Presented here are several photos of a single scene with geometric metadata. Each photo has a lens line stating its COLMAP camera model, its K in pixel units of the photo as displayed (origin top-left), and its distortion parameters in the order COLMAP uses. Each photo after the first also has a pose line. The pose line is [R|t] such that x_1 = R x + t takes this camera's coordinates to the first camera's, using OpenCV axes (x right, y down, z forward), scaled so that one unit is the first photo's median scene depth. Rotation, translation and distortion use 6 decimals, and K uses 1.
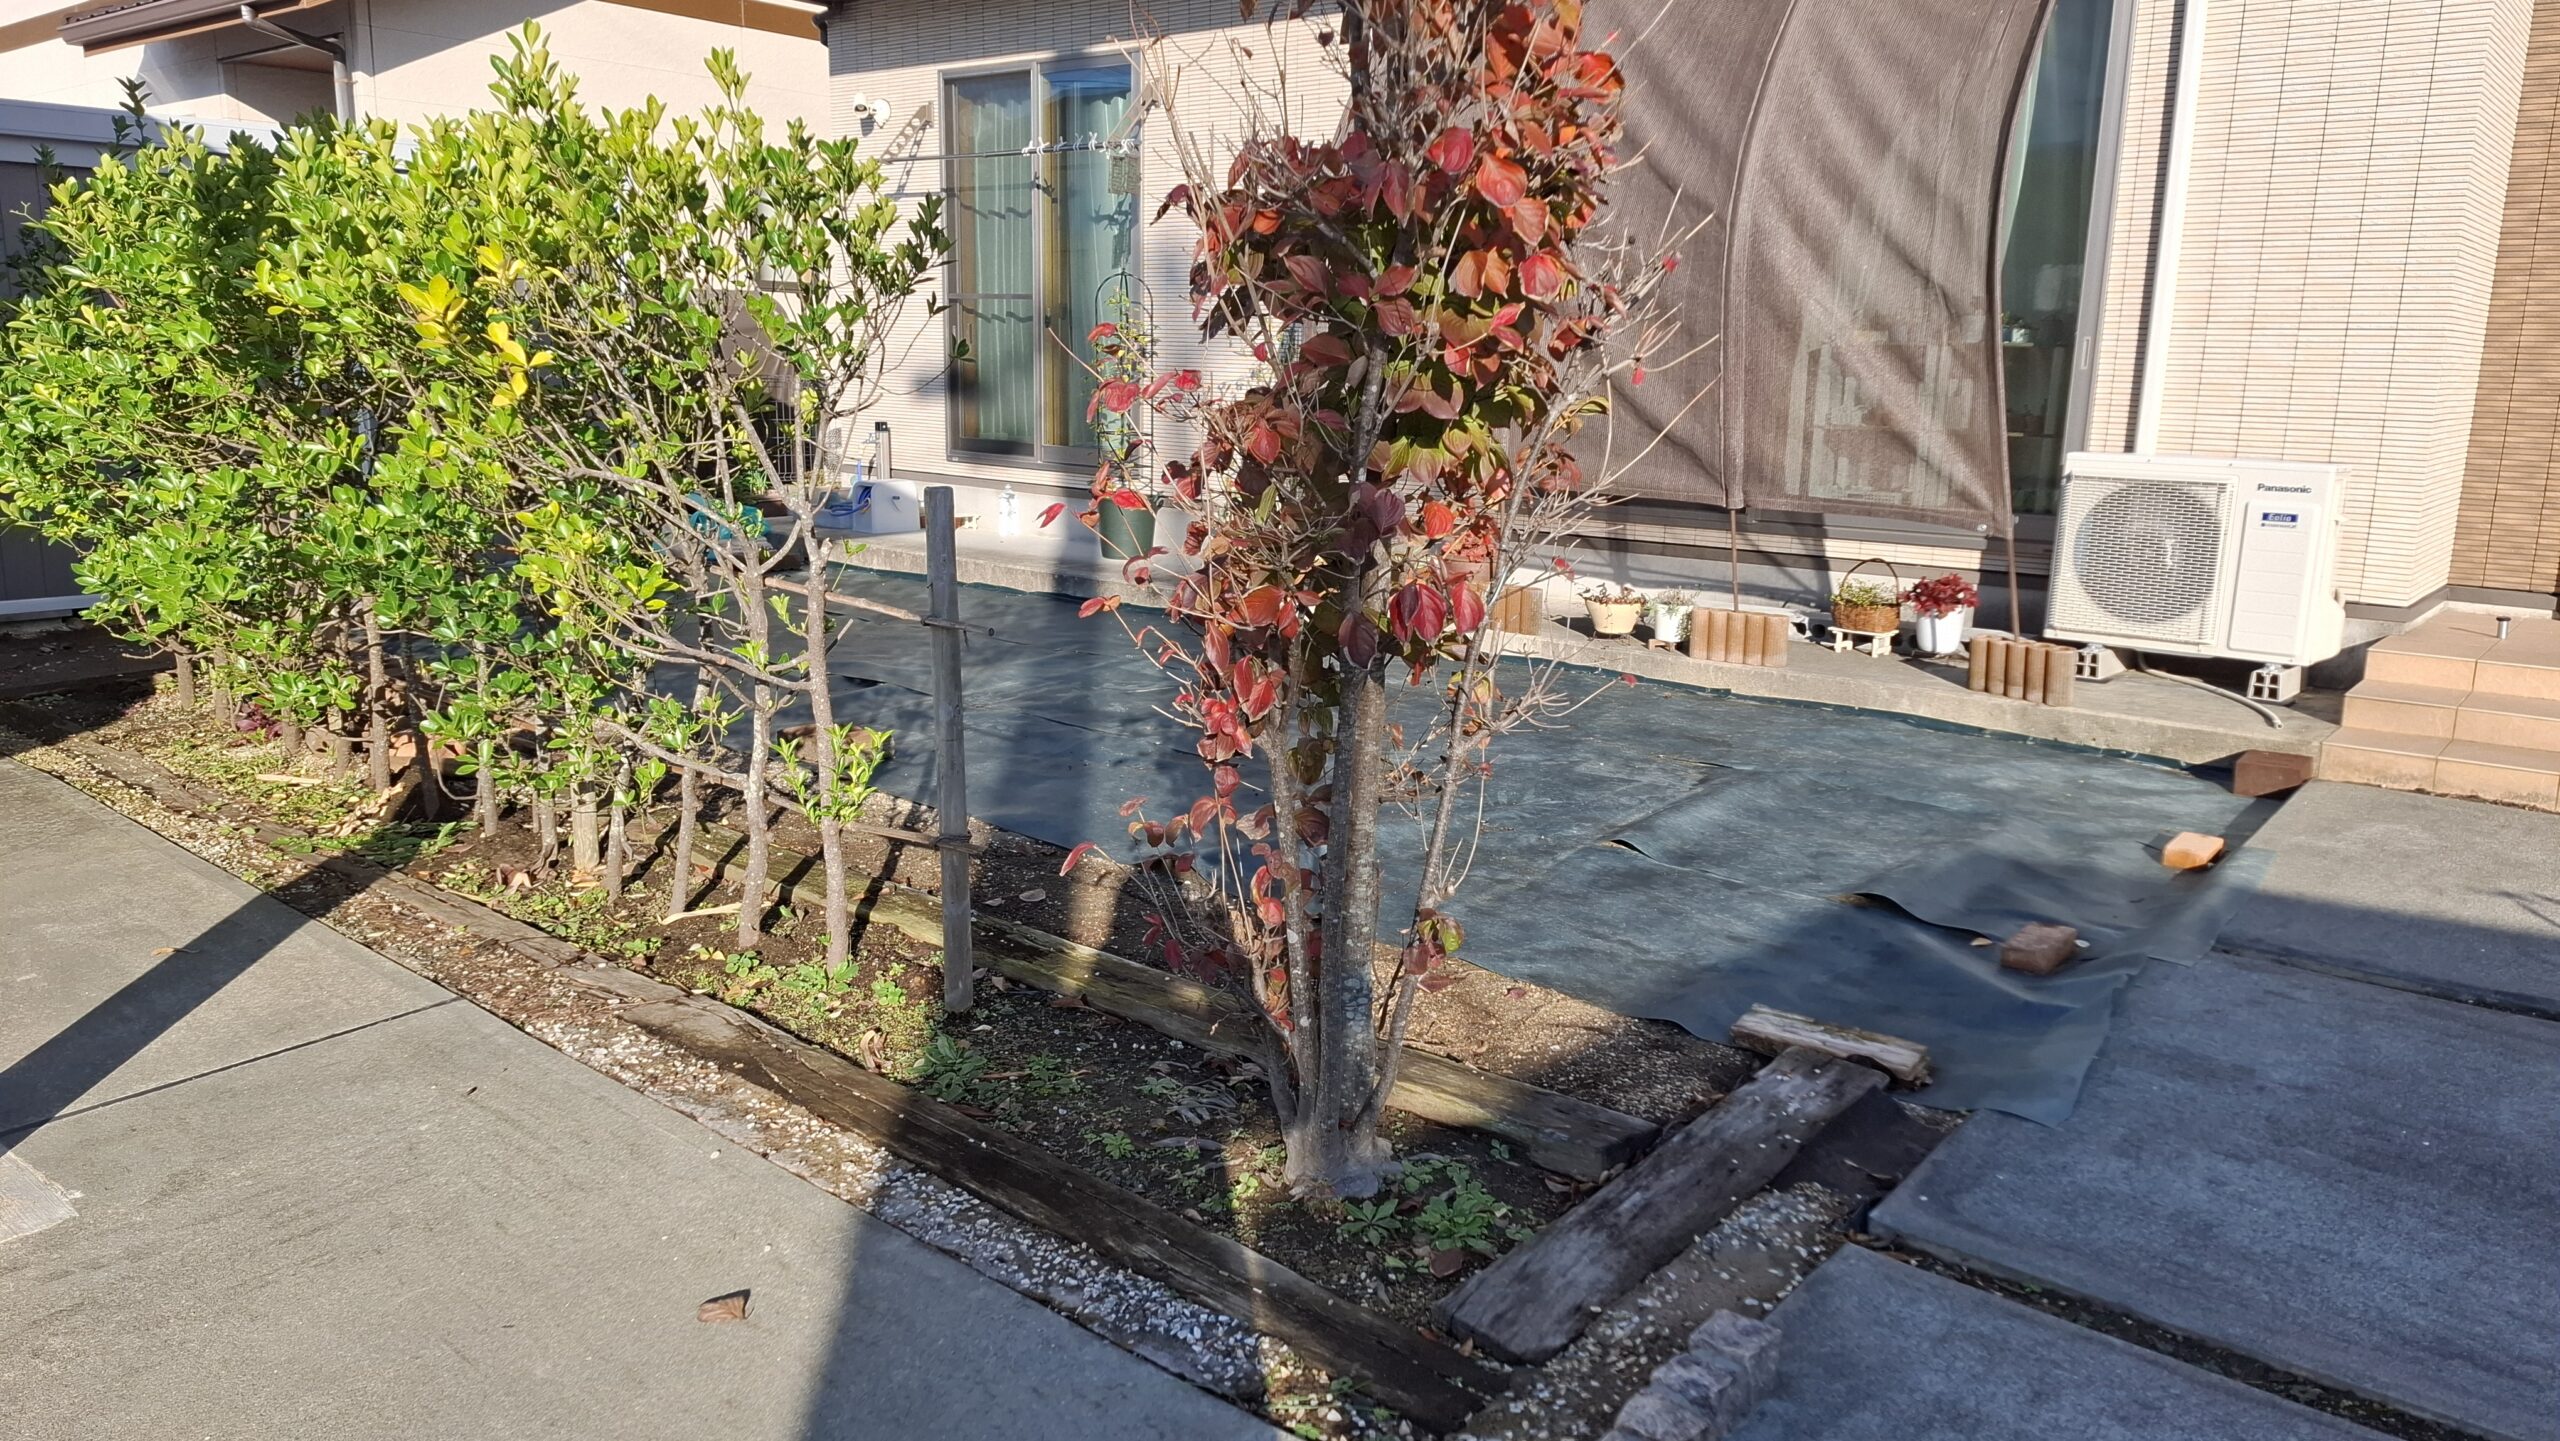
lens RADIAL K [[1756.7, 0, 1281.2], [0, 1756.7, 719.0], [0, 0, 1]] dist [0.007612, -0.001524]
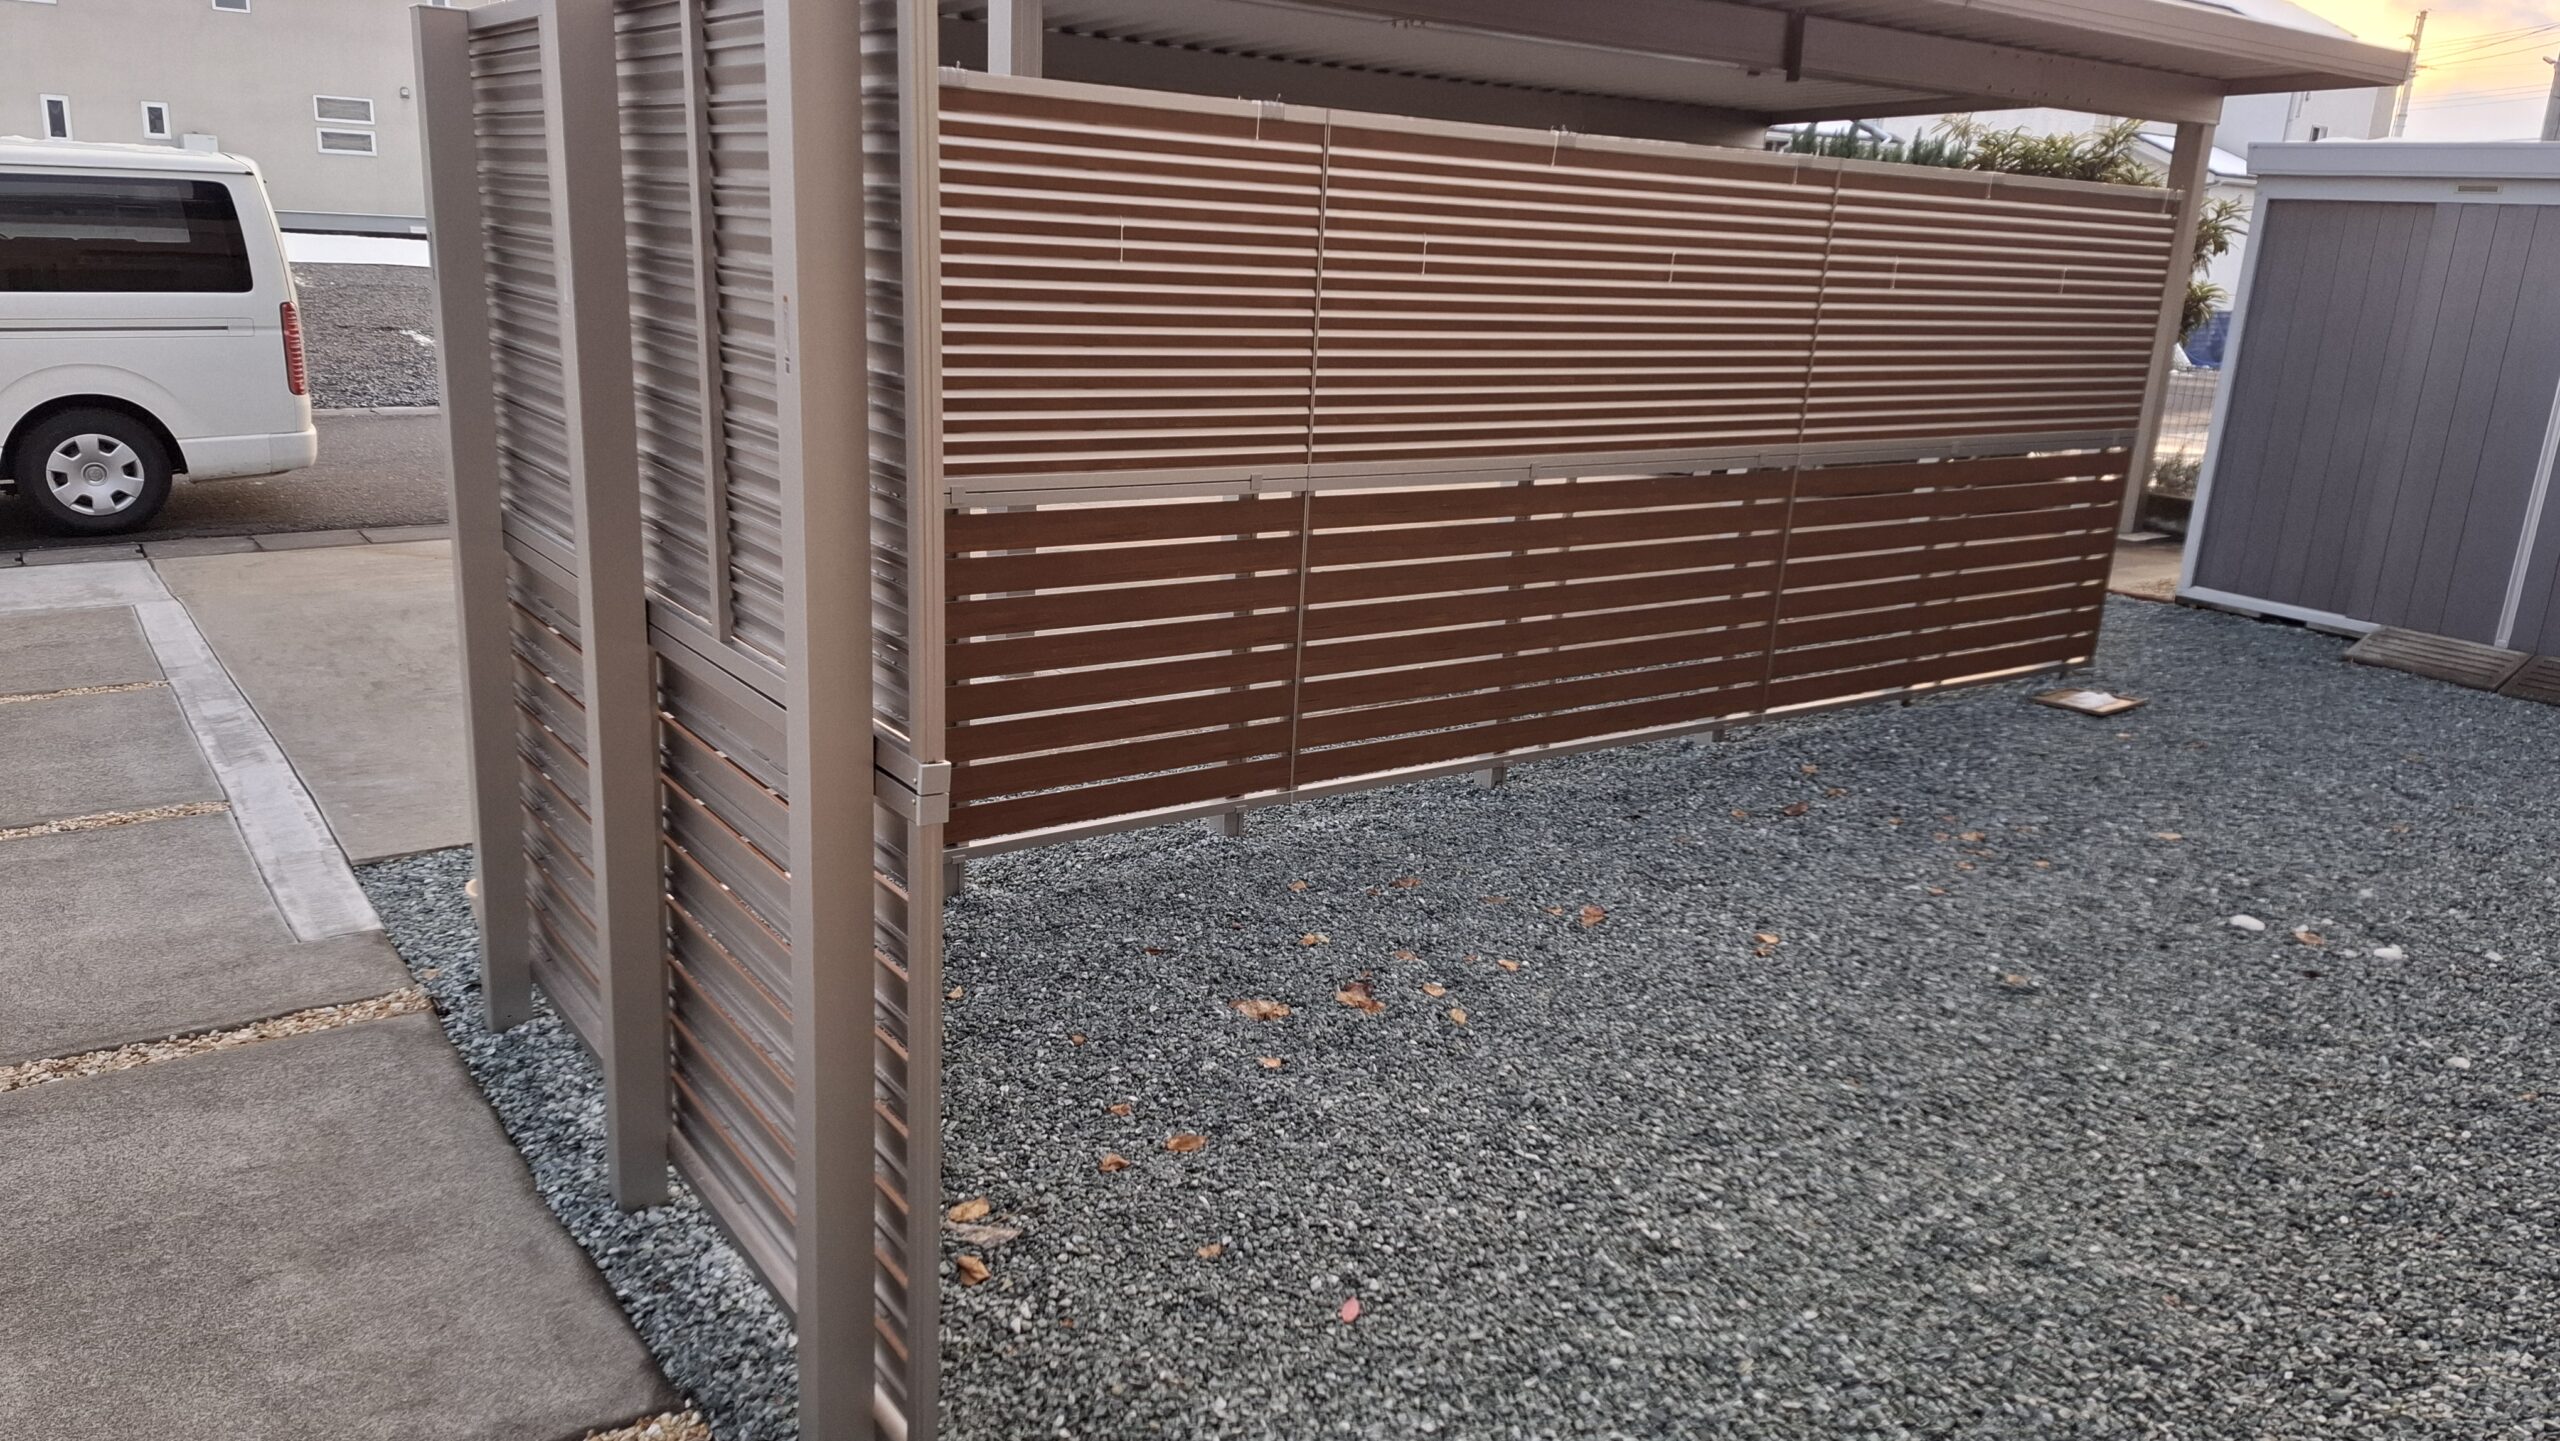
lens RADIAL K [[1756.7, 0, 1284.7], [0, 1756.7, 717.2], [0, 0, 1]] dist [0.007612, -0.001524]
pose [[-0.226112, 0.235531, -0.945197, 1.240527], [-0.255922, 0.921877, 0.290942, -0.416133], [0.939882, 0.307682, -0.148170, 1.558206]]
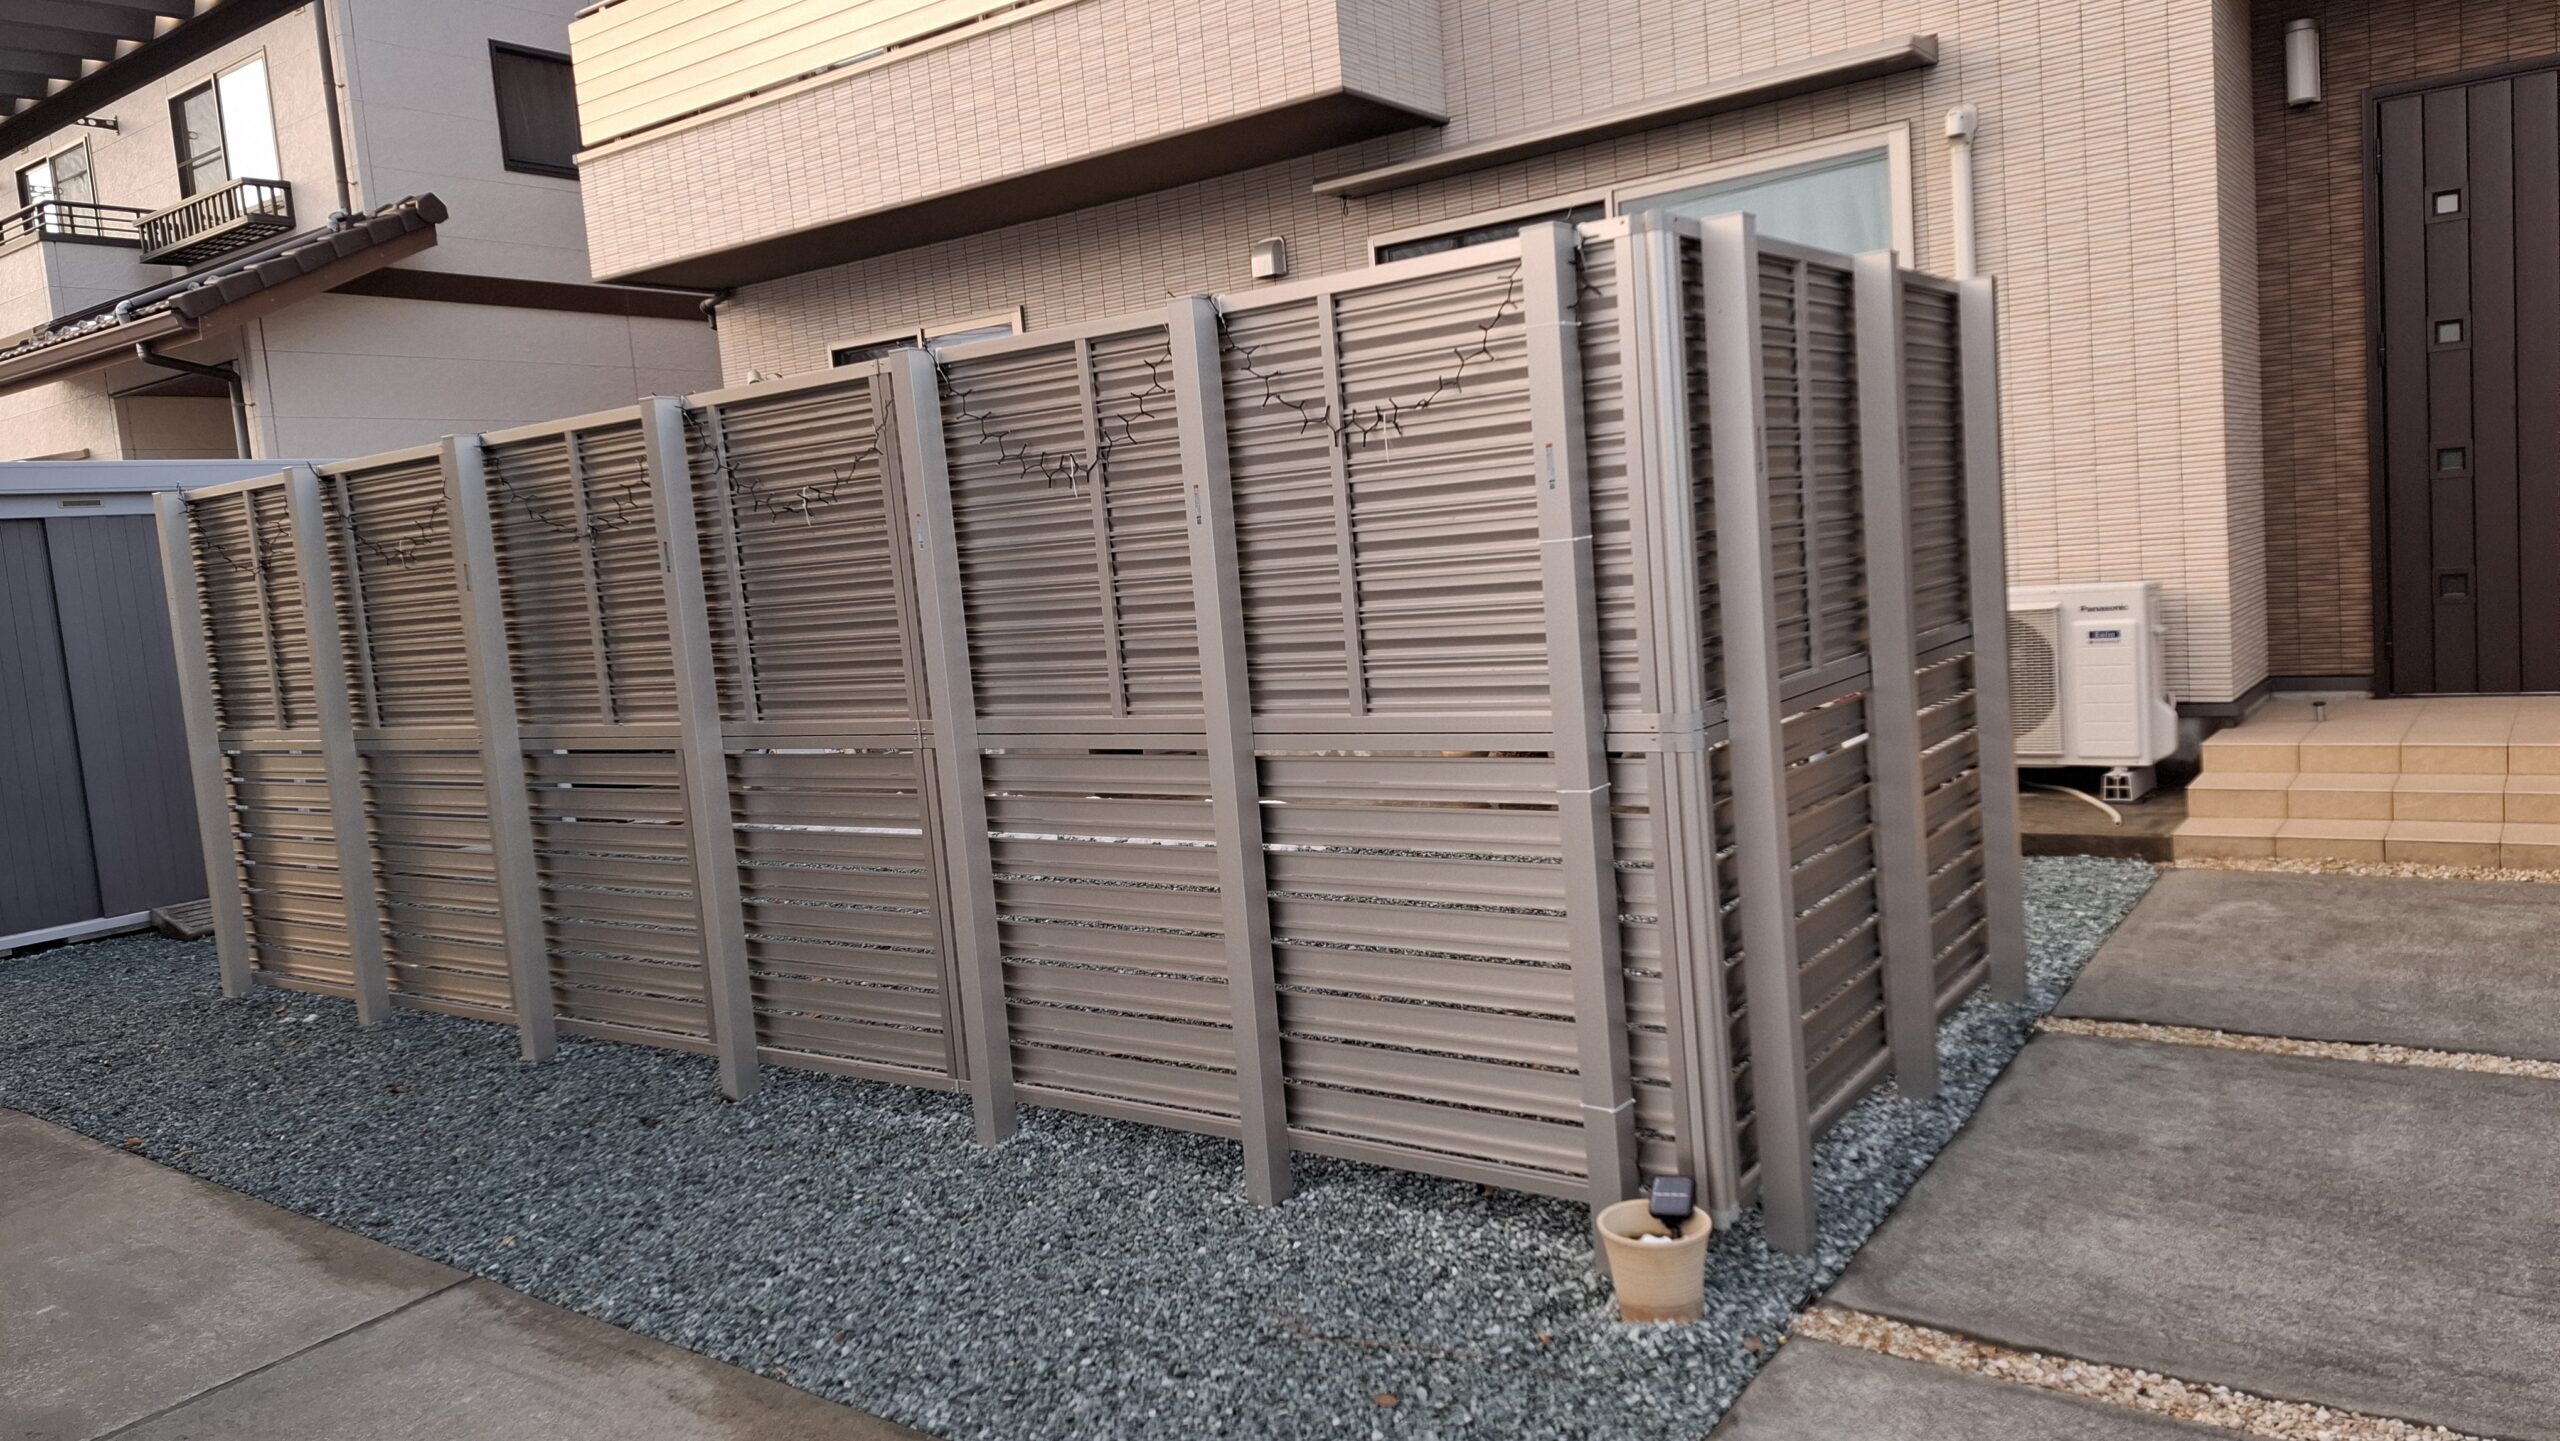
lens RADIAL K [[1756.7, 0, 1287.3], [0, 1756.7, 720.5], [0, 0, 1]] dist [0.007612, -0.001524]
pose [[0.992650, -0.107158, 0.056244, -0.014665], [0.112730, 0.987781, -0.107616, -0.001279], [-0.044025, 0.113166, 0.992600, -0.114104]]
